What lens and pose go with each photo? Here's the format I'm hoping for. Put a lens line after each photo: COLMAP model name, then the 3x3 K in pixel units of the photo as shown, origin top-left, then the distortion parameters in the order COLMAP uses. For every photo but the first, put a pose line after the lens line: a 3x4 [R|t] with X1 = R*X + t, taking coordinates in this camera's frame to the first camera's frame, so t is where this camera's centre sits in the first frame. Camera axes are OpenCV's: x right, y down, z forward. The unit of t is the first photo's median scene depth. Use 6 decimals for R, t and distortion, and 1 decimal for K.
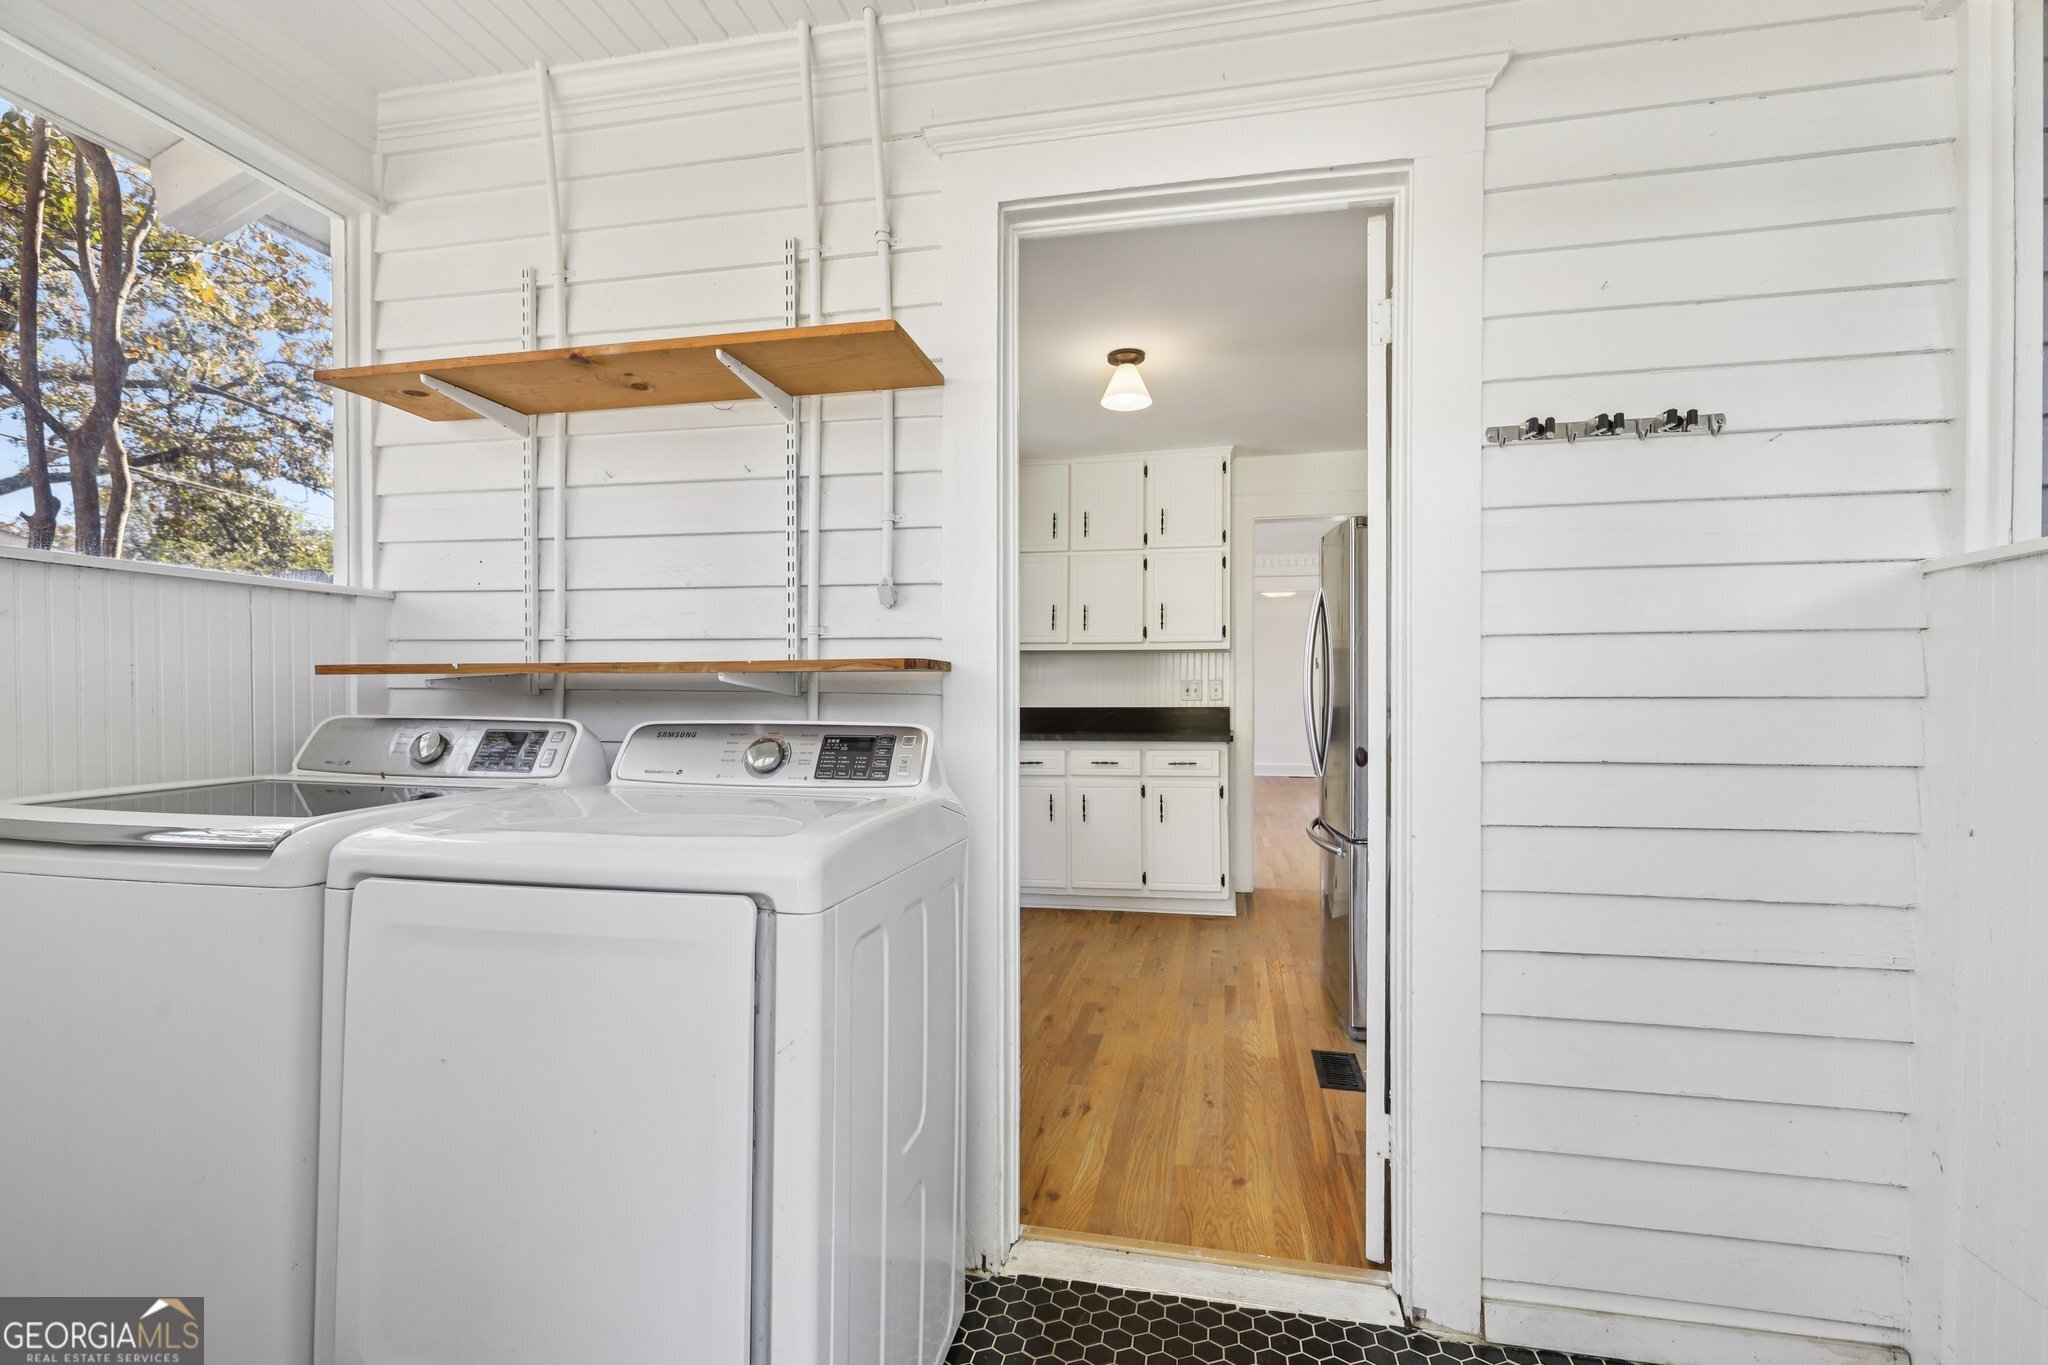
lens RADIAL K [[915.0, 0, 1019.7], [0, 915.0, 697.9], [0, 0, 1]] dist [-0.003581, 0.003584]
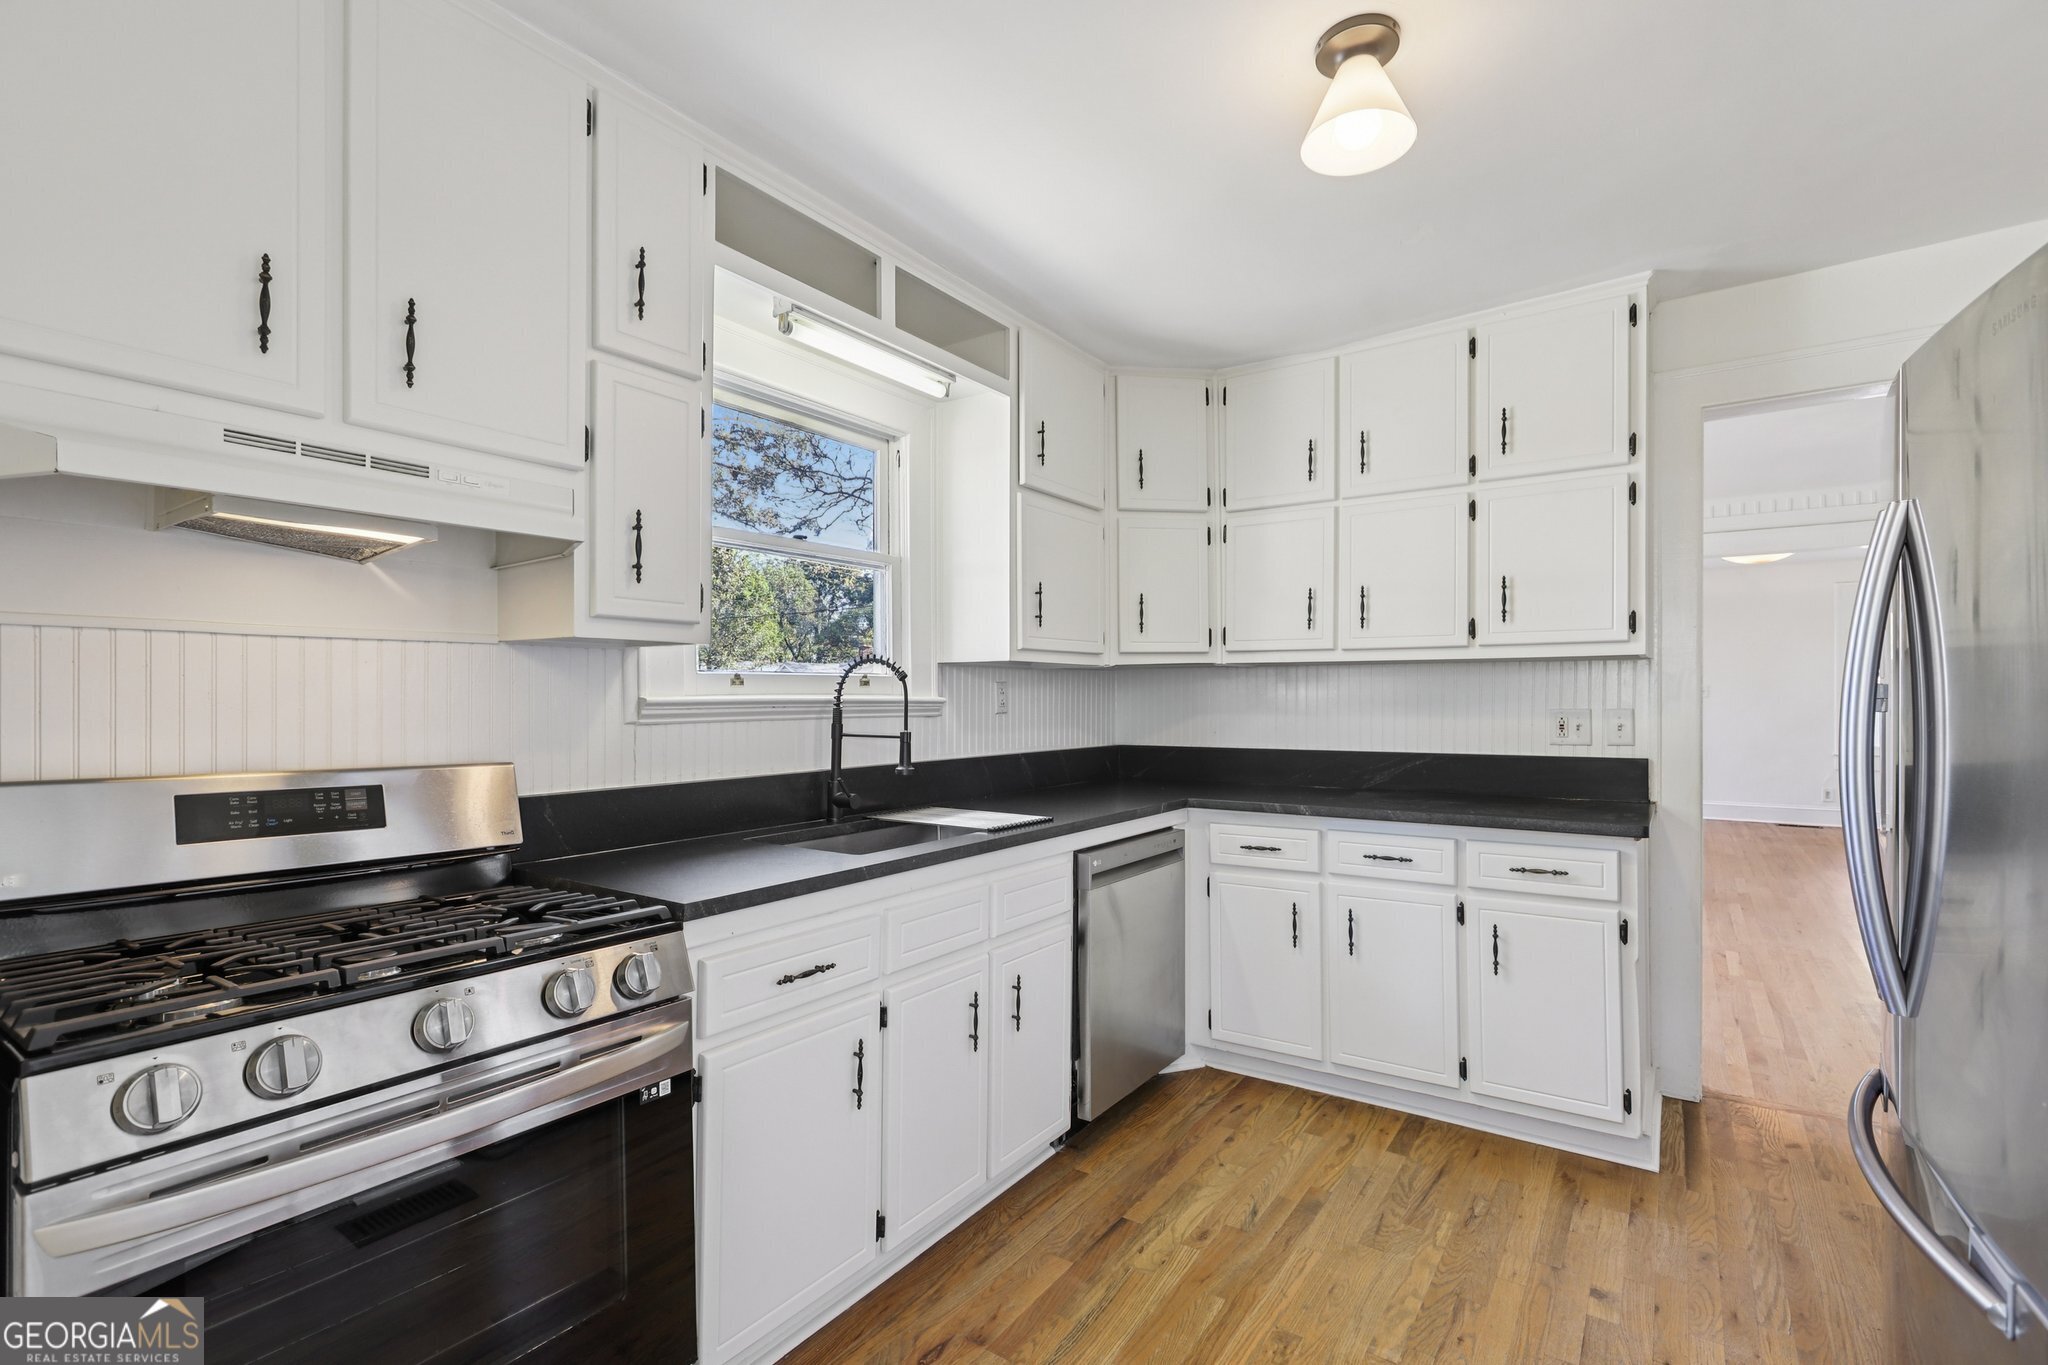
lens RADIAL K [[915.0, 0, 1030.2], [0, 915.0, 699.7], [0, 0, 1]] dist [-0.003581, 0.003584]
pose [[0.922824, -0.001860, -0.385218, 0.101992], [0.002807, 0.999994, 0.001896, -0.028832], [0.385212, -0.002831, 0.922824, 0.363739]]
